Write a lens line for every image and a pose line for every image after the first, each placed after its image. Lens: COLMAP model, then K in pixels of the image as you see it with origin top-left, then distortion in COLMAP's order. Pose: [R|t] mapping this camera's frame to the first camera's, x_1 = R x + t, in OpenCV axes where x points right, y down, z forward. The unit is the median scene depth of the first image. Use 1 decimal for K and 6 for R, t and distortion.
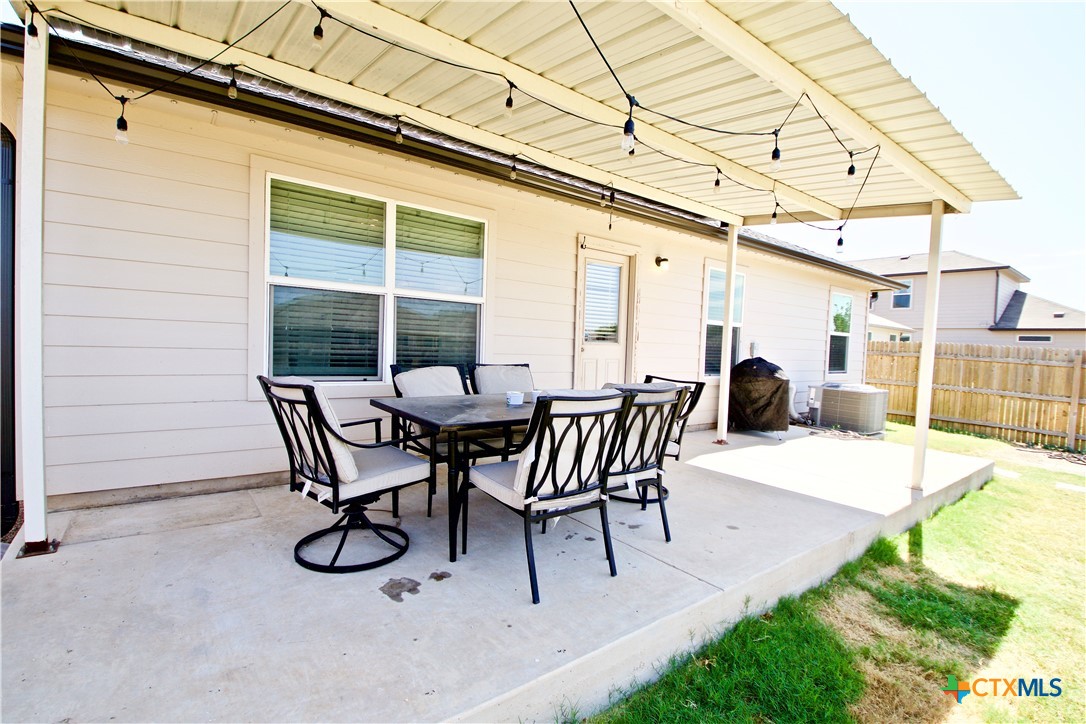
lens RADIAL K [[506.0, 0, 547.4], [0, 506.0, 357.7], [0, 0, 1]] dist [-0.014069, -0.006798]
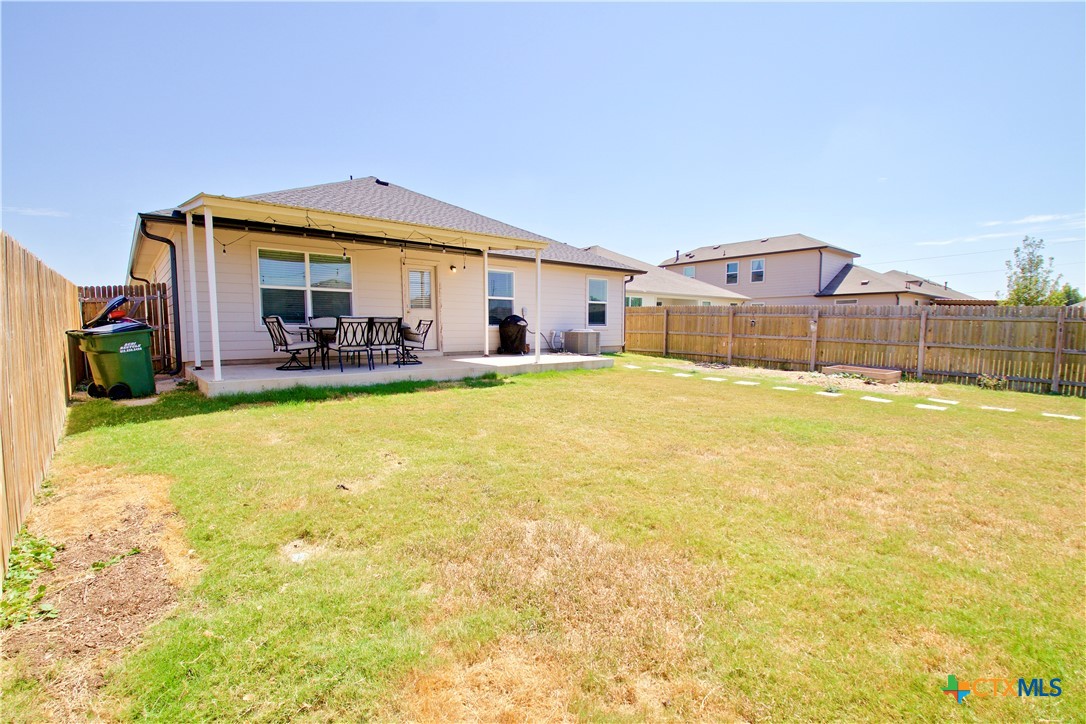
lens RADIAL K [[506.0, 0, 540.7], [0, 506.0, 368.6], [0, 0, 1]] dist [-0.014069, -0.006798]
pose [[0.998692, -0.040014, 0.031815, 0.756248], [0.038209, 0.997730, 0.055461, 0.171354], [-0.033962, -0.054173, 0.997954, -1.583723]]
